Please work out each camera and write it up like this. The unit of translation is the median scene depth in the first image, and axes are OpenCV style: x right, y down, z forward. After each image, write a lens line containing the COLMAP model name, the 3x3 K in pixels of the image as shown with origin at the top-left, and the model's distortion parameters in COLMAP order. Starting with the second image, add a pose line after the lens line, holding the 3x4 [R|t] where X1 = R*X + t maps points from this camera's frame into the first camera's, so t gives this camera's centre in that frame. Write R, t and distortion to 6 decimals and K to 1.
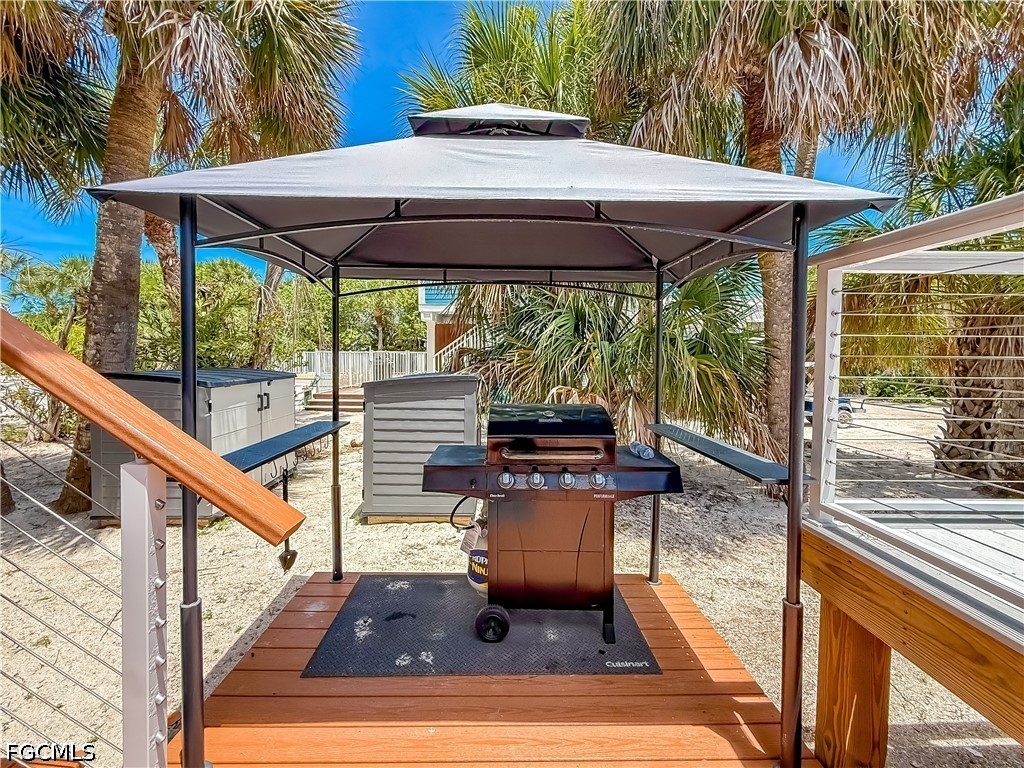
lens RADIAL K [[421.7, 0, 509.0], [0, 421.7, 368.5], [0, 0, 1]] dist [0.002535, -0.000223]
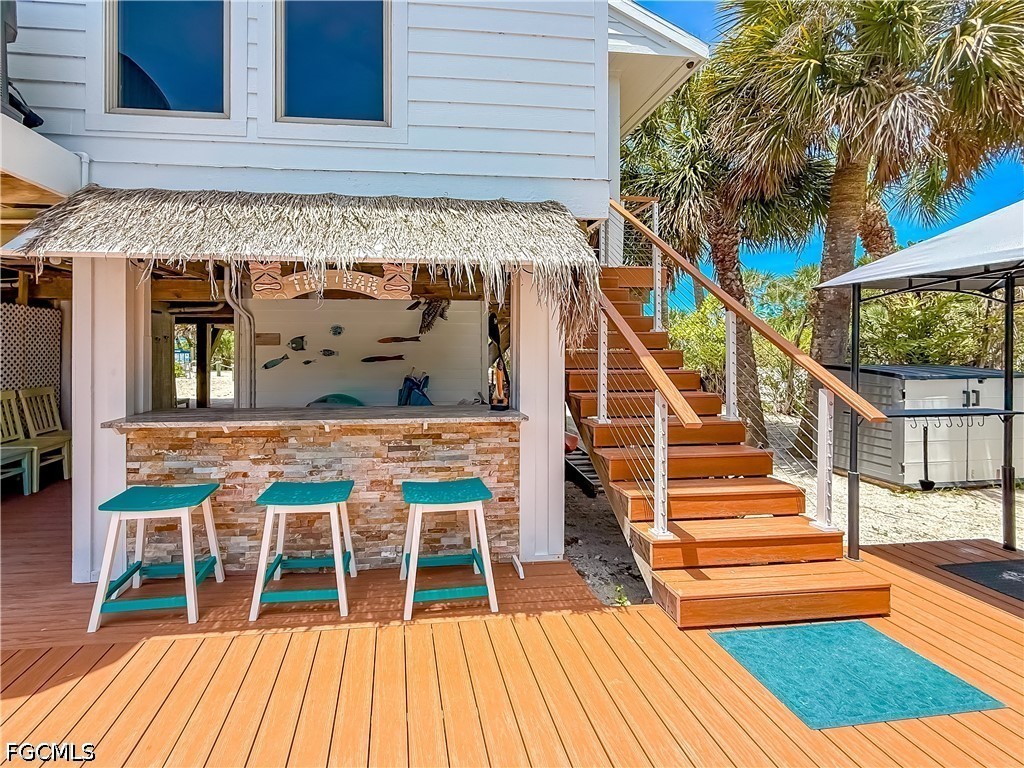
lens RADIAL K [[421.7, 0, 455.9], [0, 421.7, 350.2], [0, 0, 1]] dist [0.002535, -0.000223]
pose [[0.082994, -0.003055, -0.996545, 0.333591], [-0.031898, 0.999475, -0.005721, 0.007482], [0.996039, 0.032262, 0.082853, -0.328907]]
